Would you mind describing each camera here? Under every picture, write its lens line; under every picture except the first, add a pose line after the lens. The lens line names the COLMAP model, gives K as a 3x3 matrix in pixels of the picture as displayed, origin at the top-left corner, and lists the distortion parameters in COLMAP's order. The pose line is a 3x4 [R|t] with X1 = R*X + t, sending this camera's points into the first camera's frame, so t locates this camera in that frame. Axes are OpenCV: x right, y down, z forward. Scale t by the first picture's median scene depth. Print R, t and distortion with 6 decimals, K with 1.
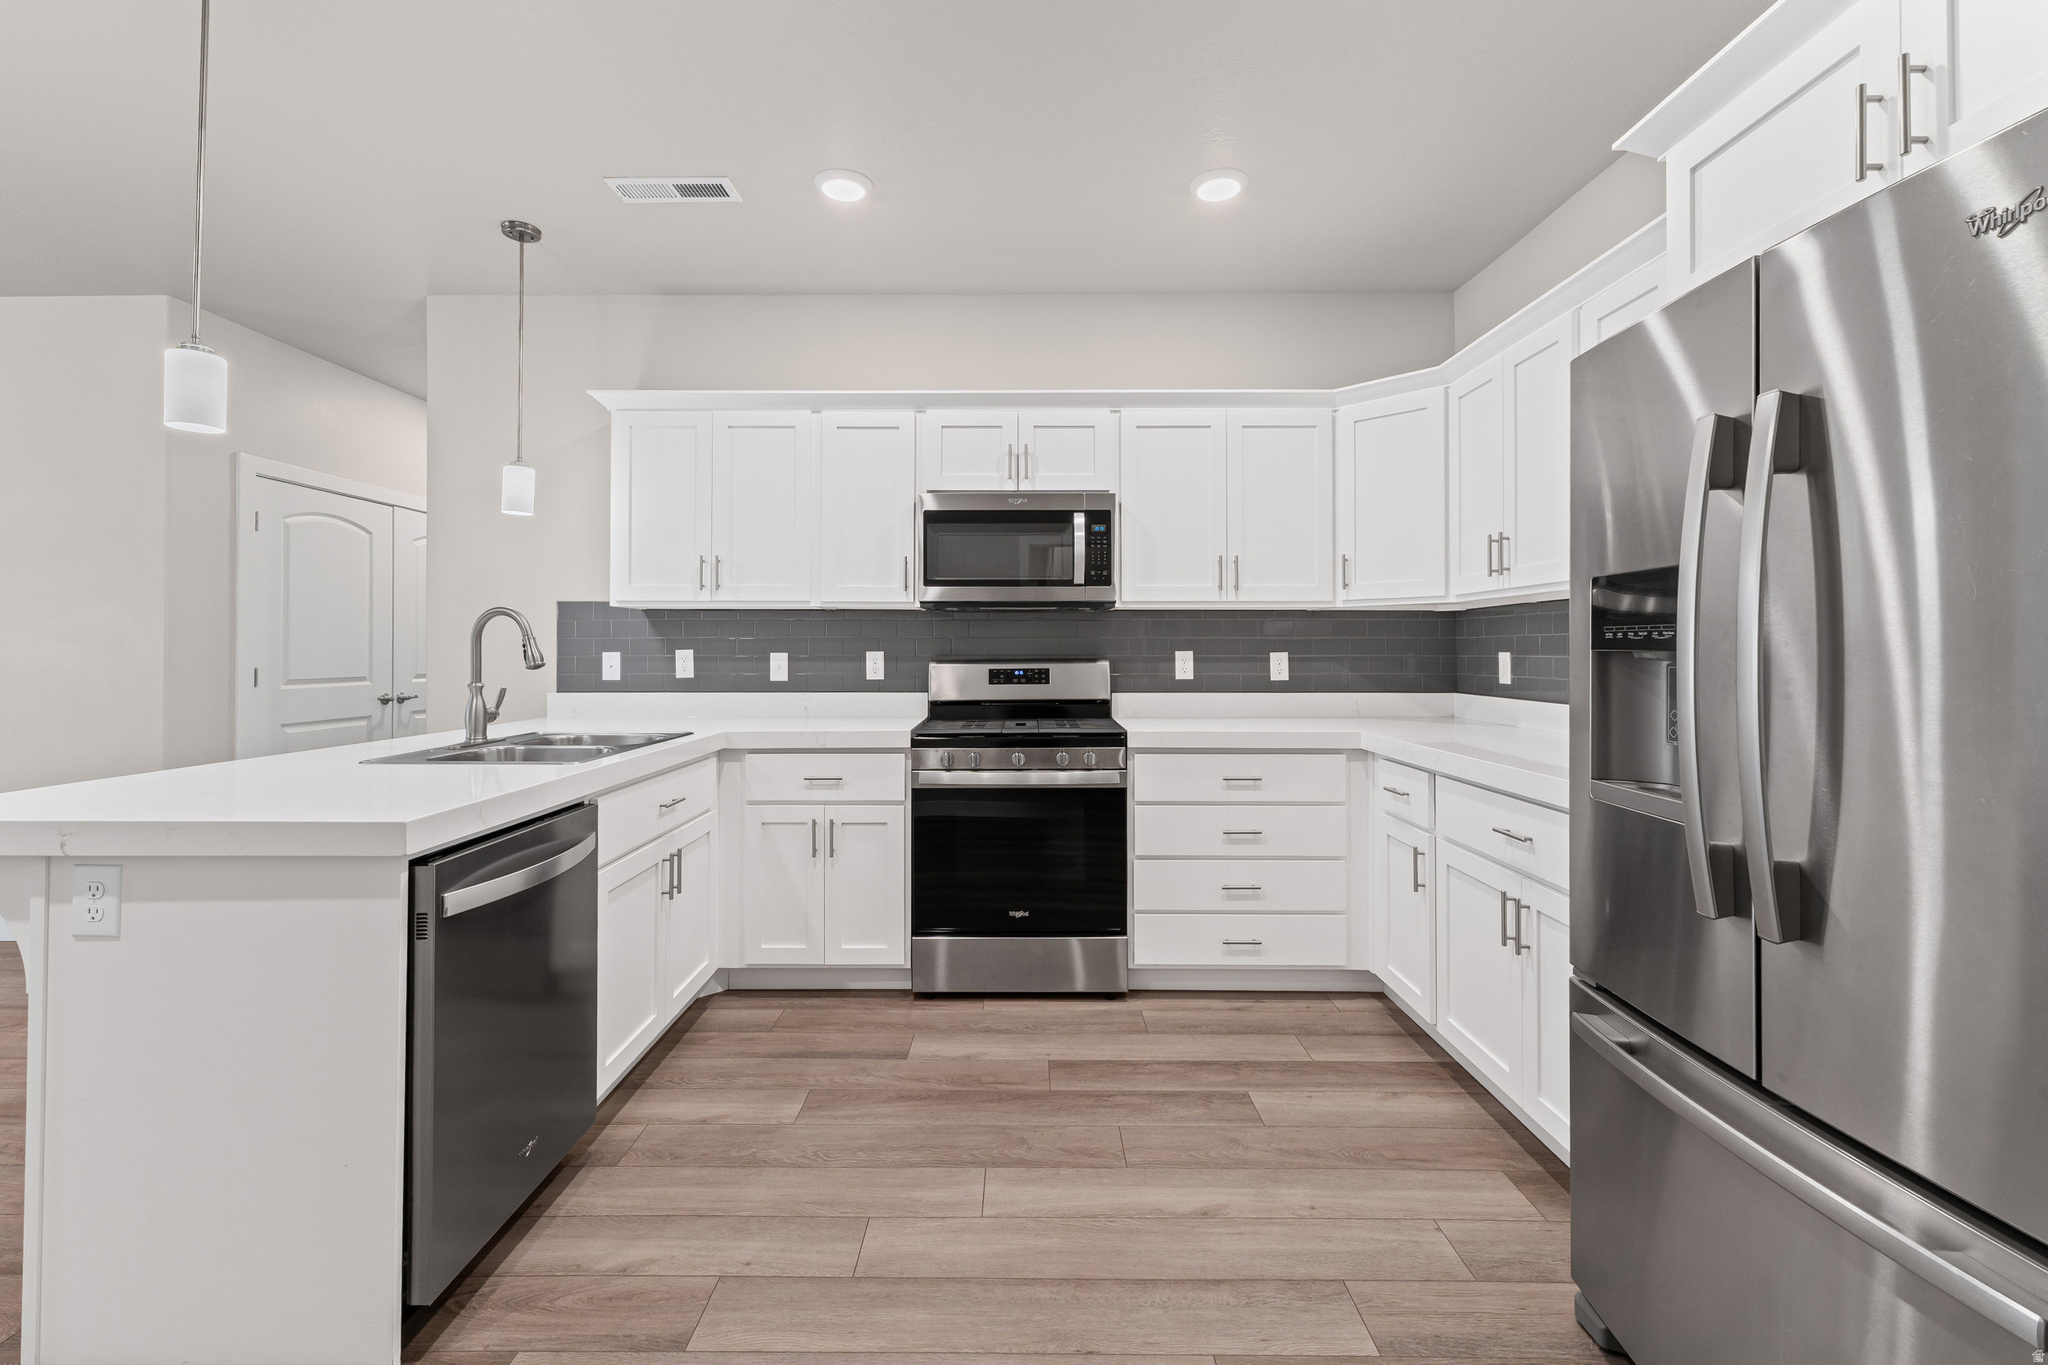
lens RADIAL K [[869.2, 0, 1023.7], [0, 869.2, 640.1], [0, 0, 1]] dist [0.008163, 0.000070]
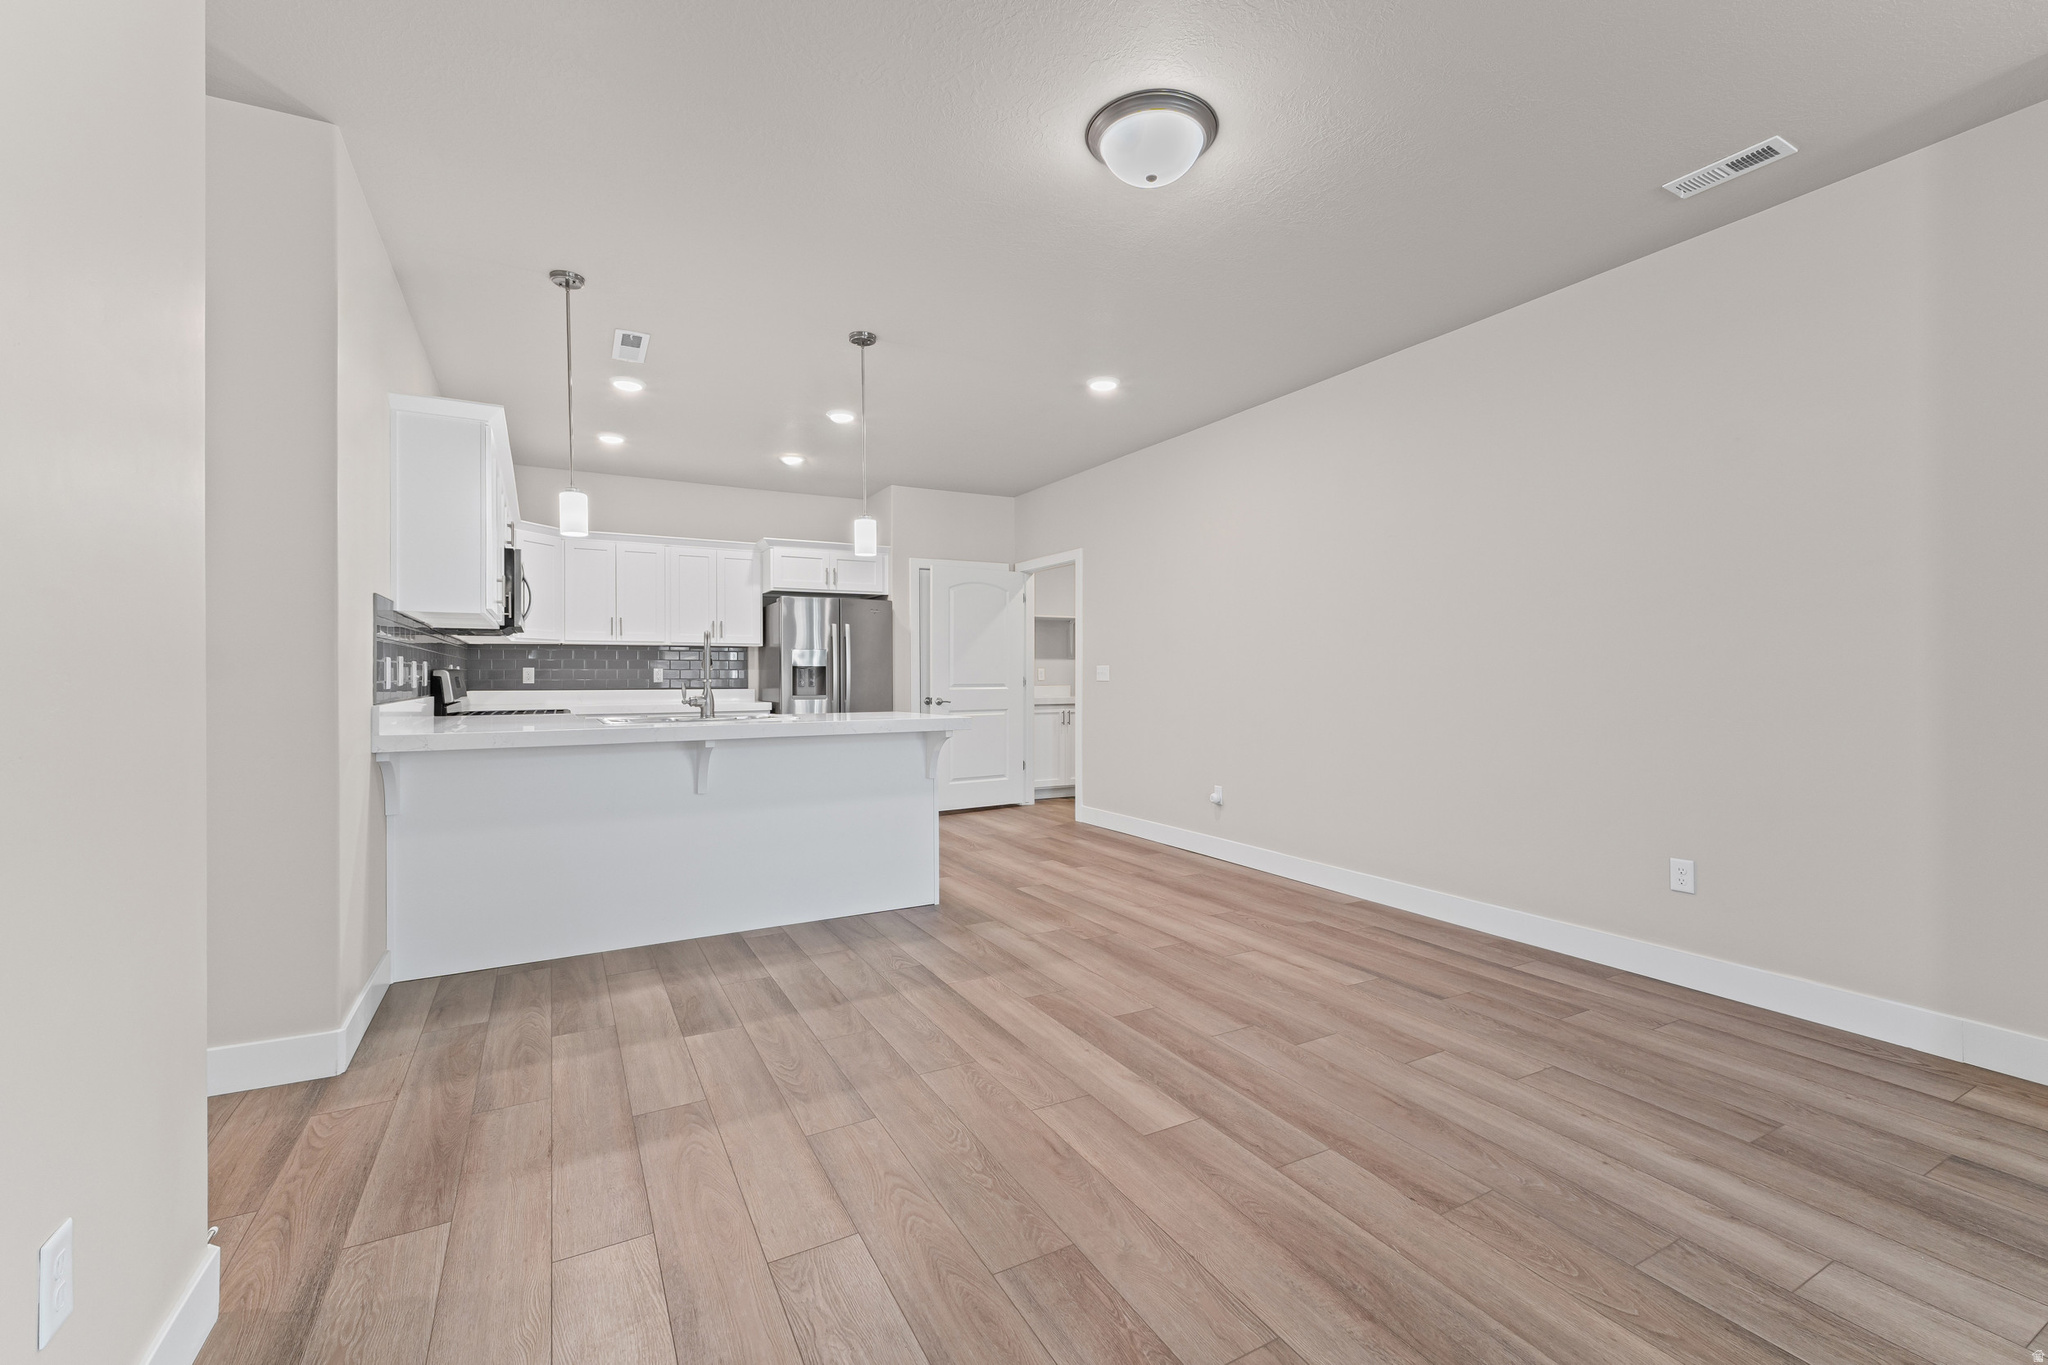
lens RADIAL K [[859.9, 0, 1031.0], [0, 859.9, 670.0], [0, 0, 1]] dist [0.001754, -0.000023]
pose [[-0.491505, 0.007639, 0.870841, -1.693474], [-0.009741, 0.999851, -0.014269, 0.035589], [-0.870820, -0.015496, -0.491357, 0.947806]]
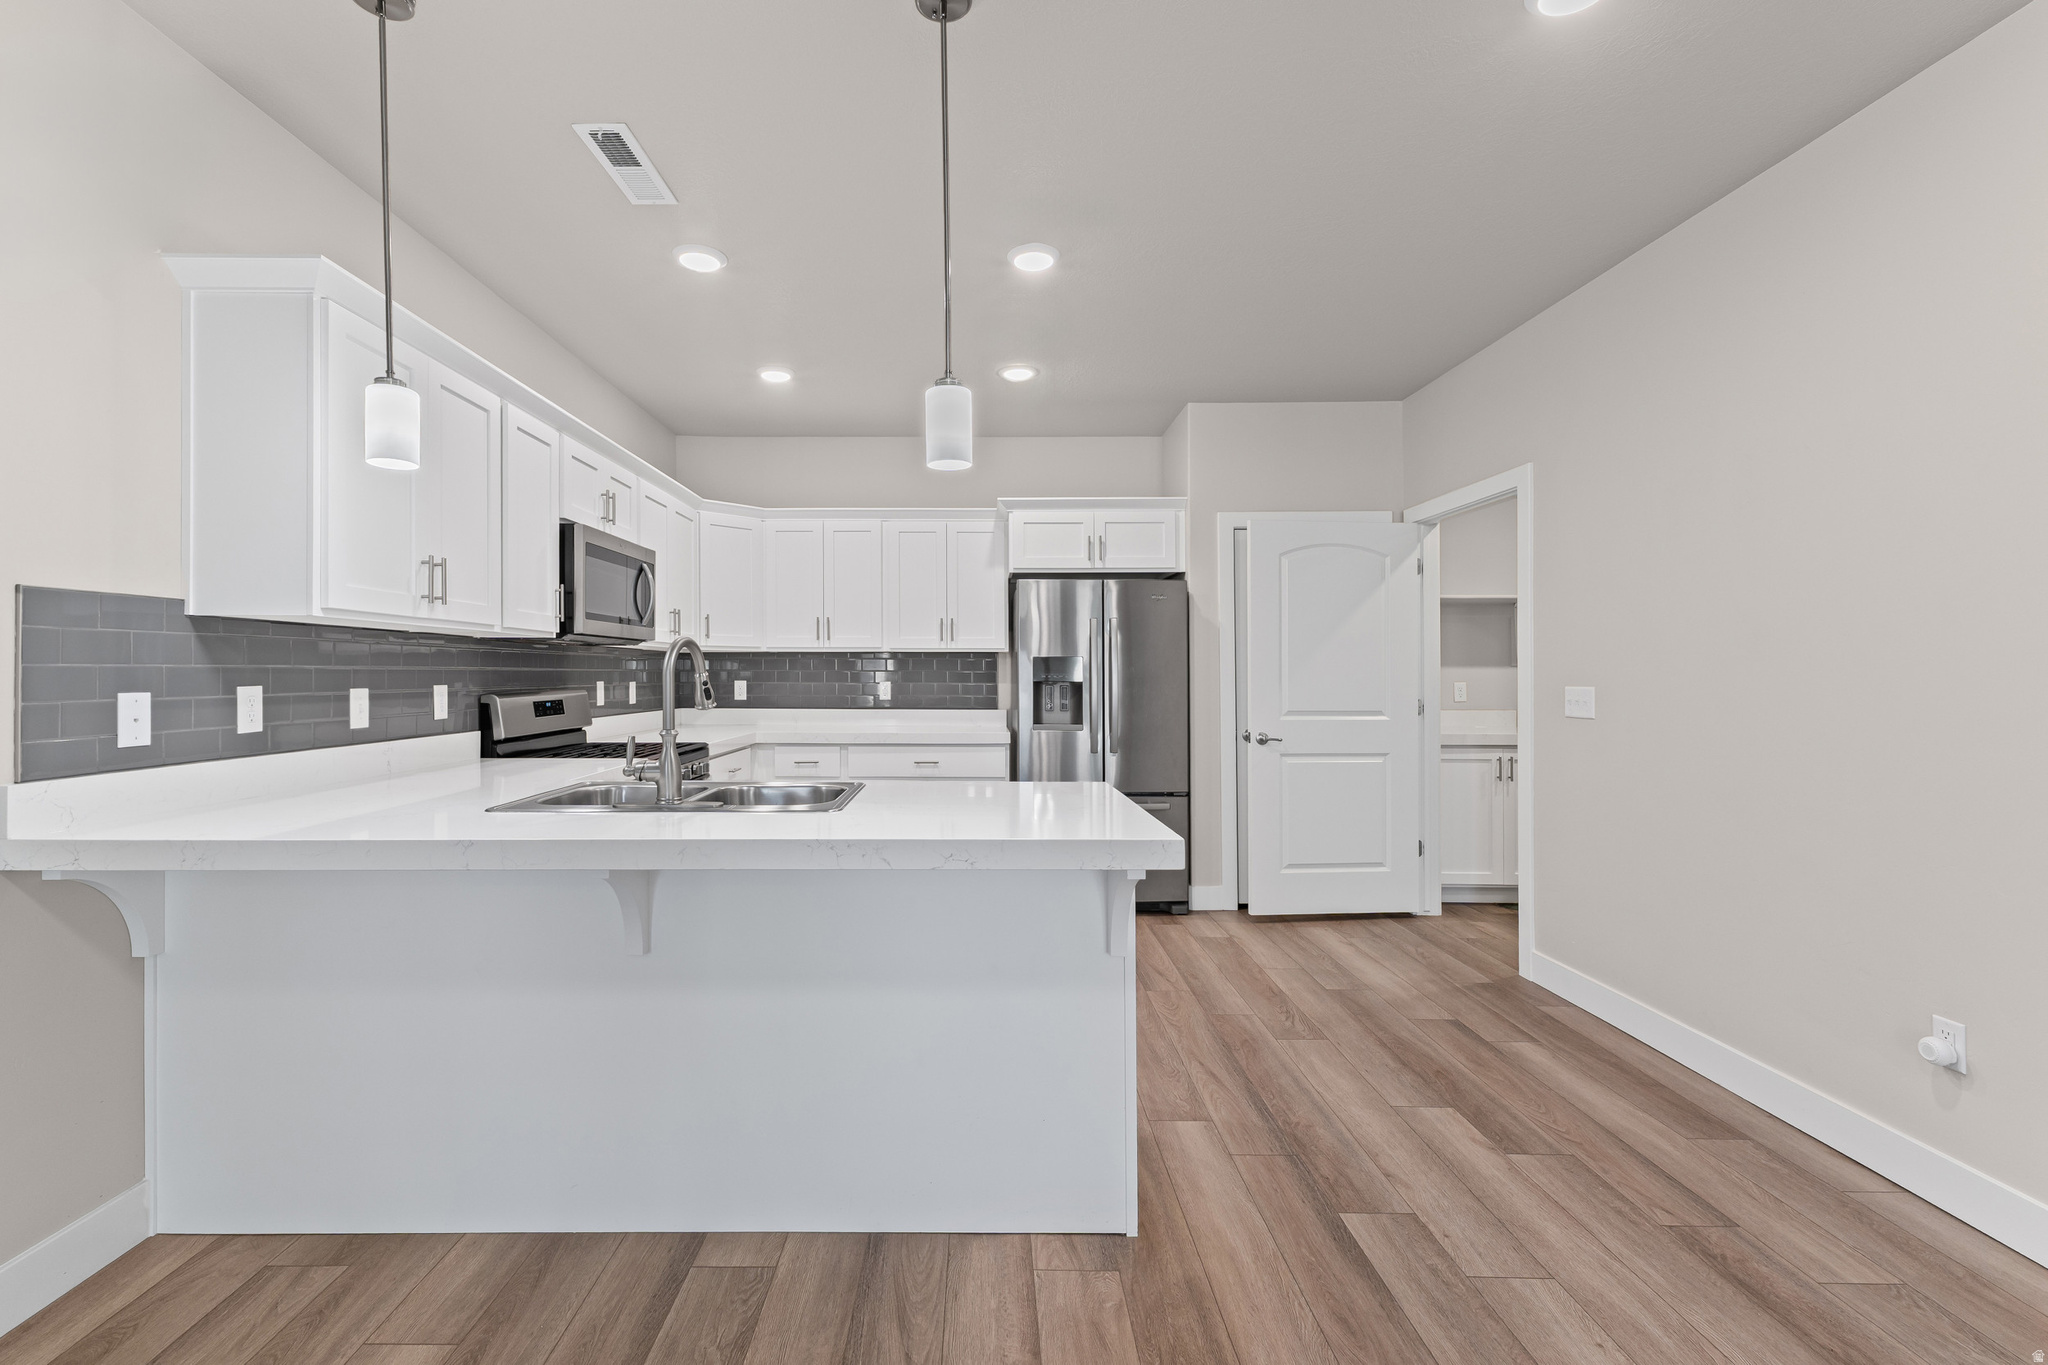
lens RADIAL K [[895.0, 0, 972.1], [0, 895.0, 659.0], [0, 0, 1]] dist [0.003985, 0.000091]
pose [[0.002041, 0.016129, 0.999868, -1.114768], [-0.016259, 0.999738, -0.016094, -0.006610], [-0.999866, -0.016224, 0.002303, 0.549157]]
